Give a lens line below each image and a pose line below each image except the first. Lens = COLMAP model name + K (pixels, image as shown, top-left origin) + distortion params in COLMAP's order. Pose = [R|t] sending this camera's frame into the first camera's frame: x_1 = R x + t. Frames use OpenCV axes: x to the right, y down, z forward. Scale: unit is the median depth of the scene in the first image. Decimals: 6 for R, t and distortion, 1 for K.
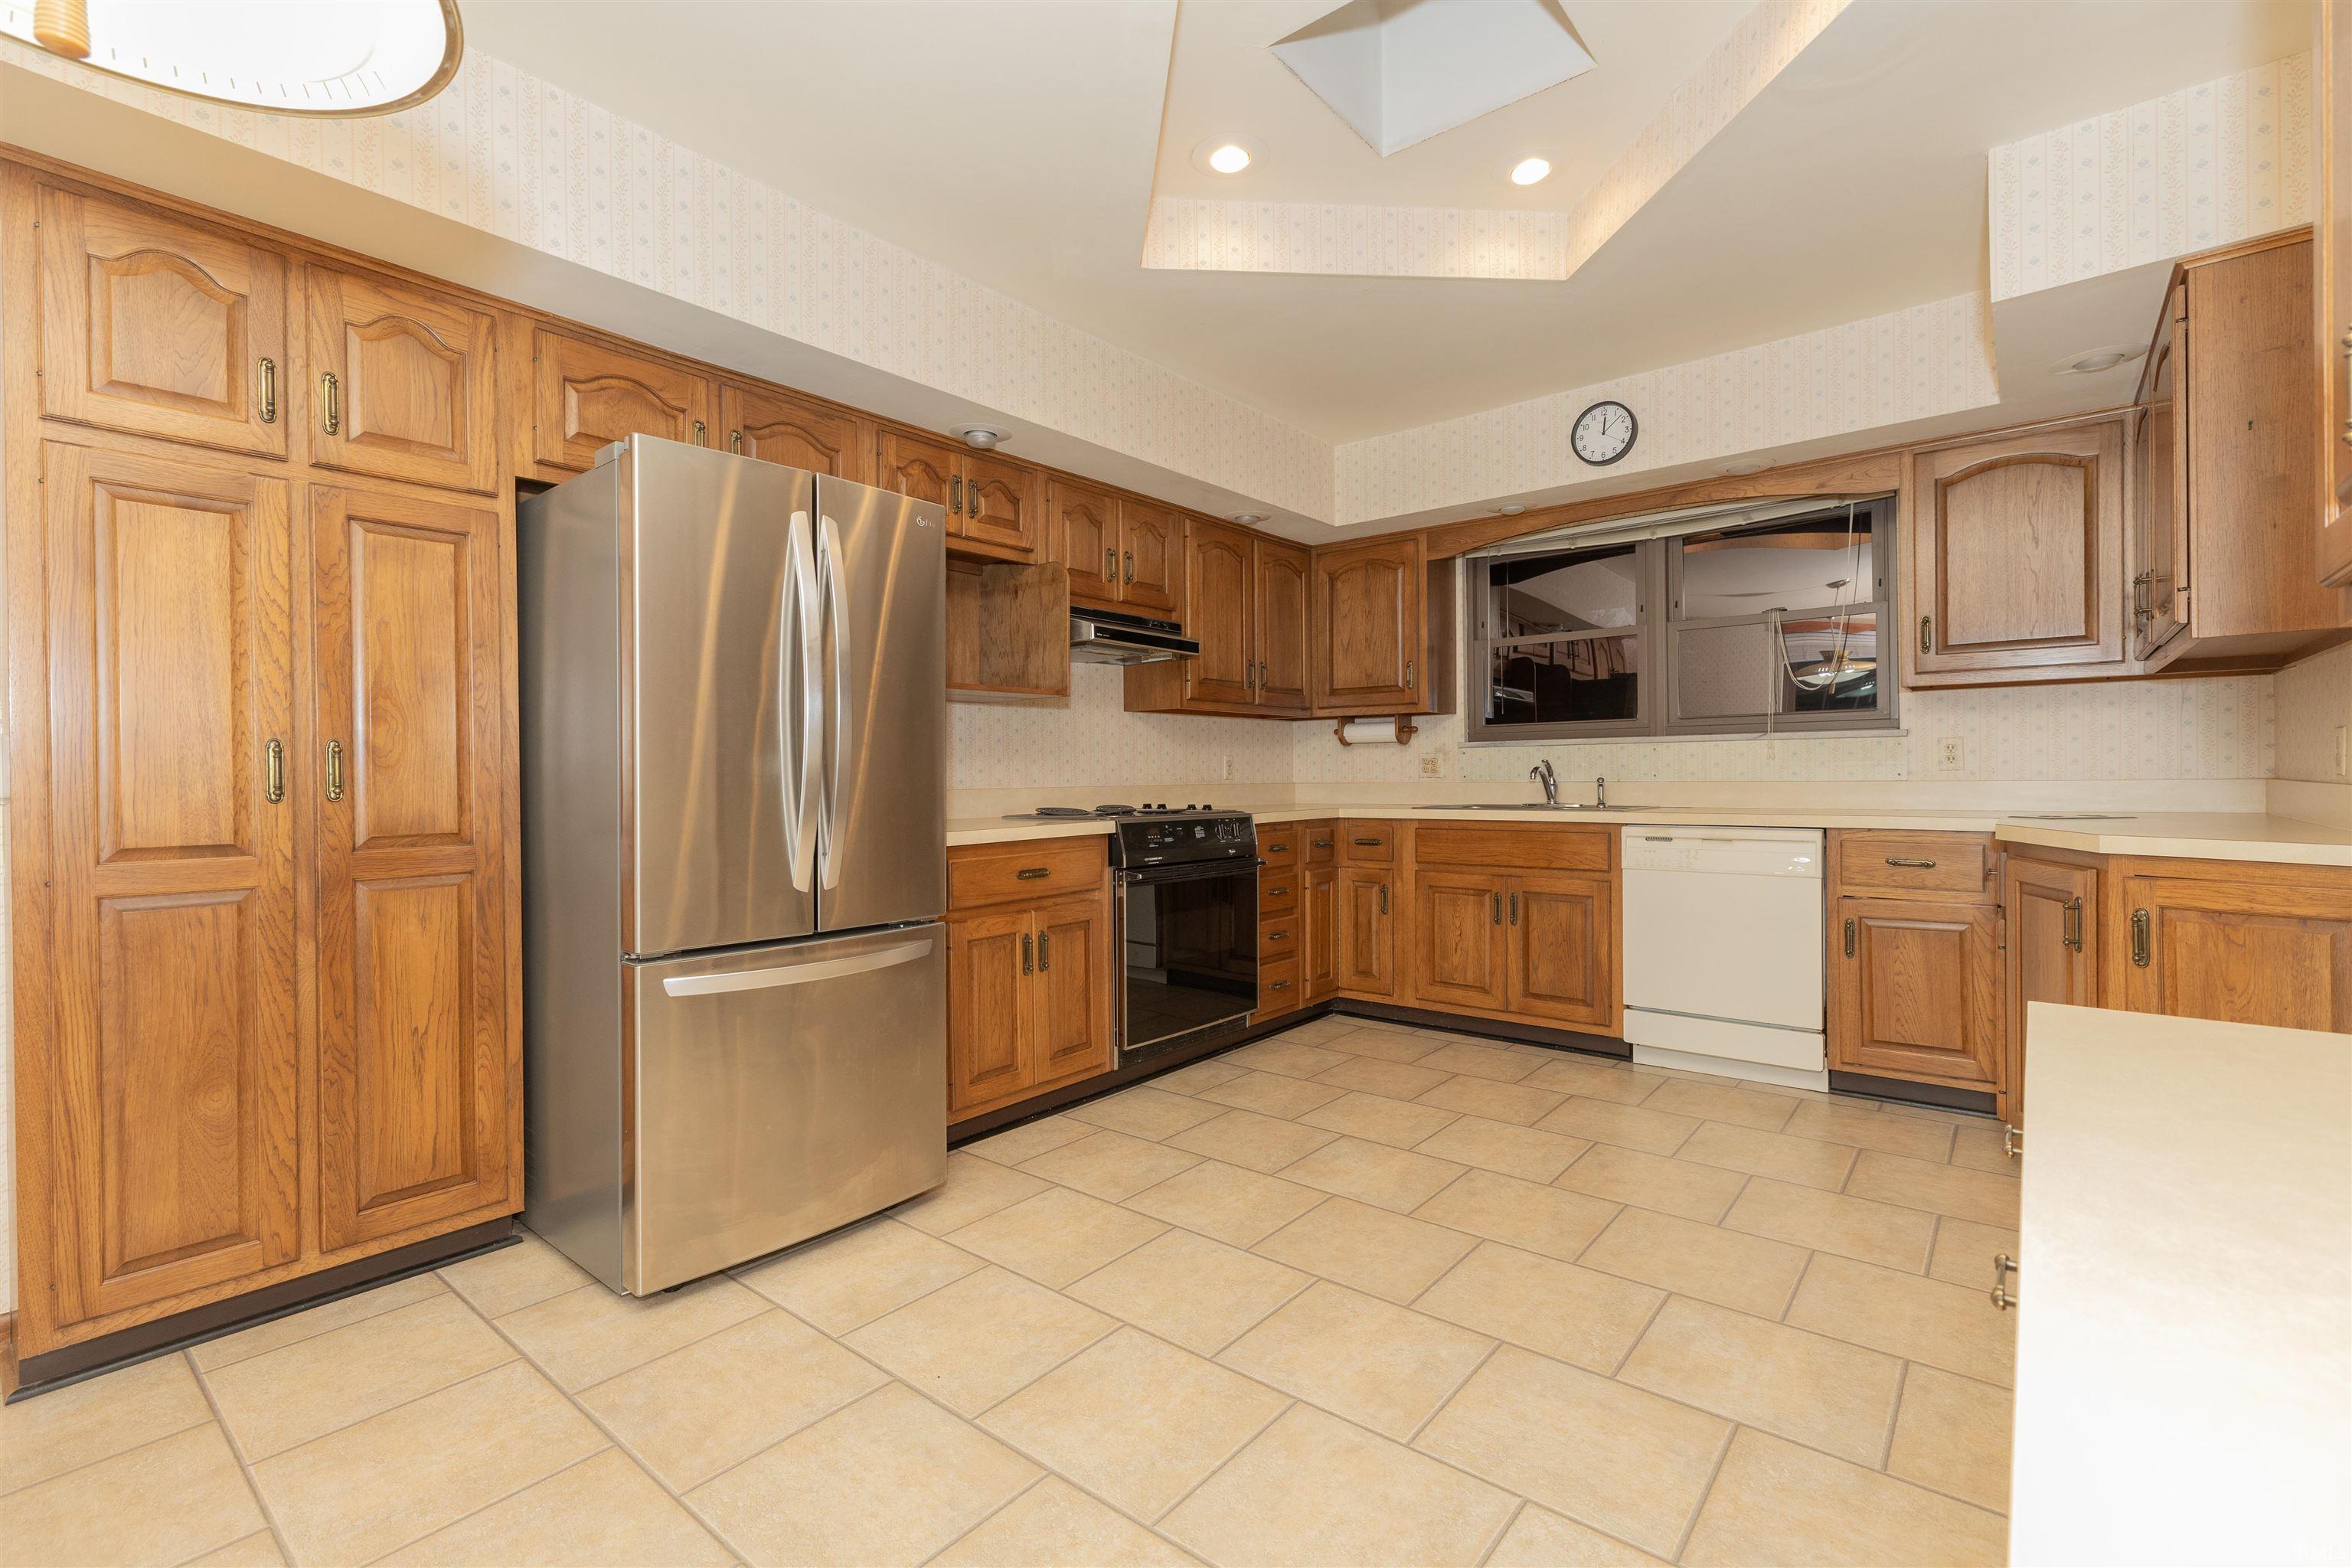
lens RADIAL K [[1037.9, 0, 1192.4], [0, 1037.9, 783.2], [0, 0, 1]] dist [0.008084, 0.000292]
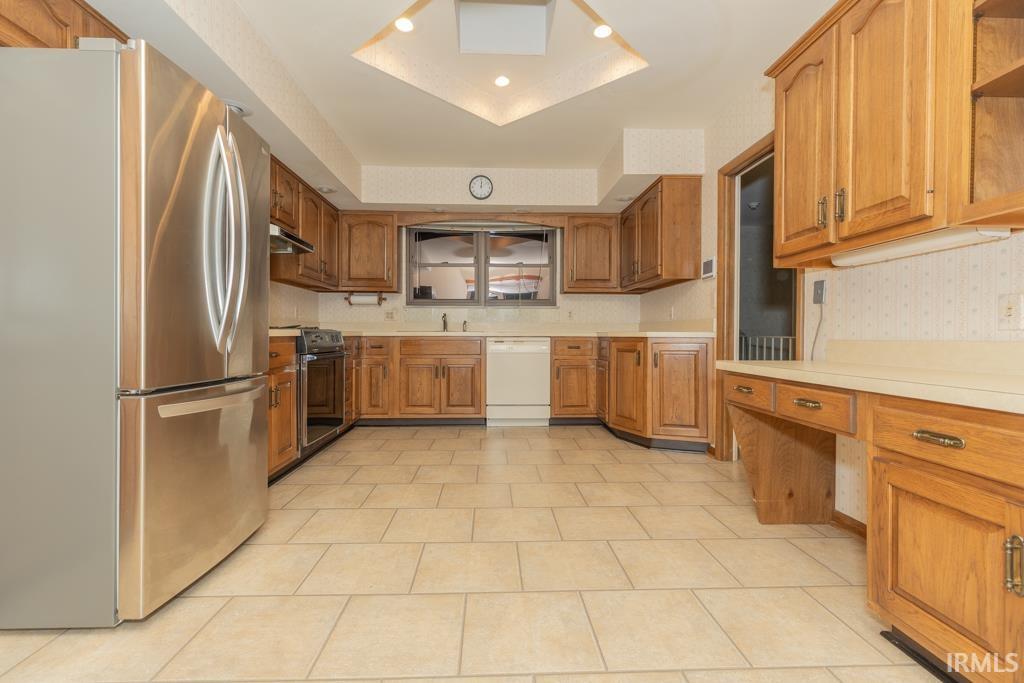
lens RADIAL K [[451.9, 0, 519.9], [0, 451.9, 339.2], [0, 0, 1]] dist [0.008084, 0.000292]
pose [[0.752284, 0.002101, 0.658835, -0.277513], [-0.003728, 0.999992, 0.001068, 0.044022], [-0.658828, -0.003260, 0.752286, 0.075246]]
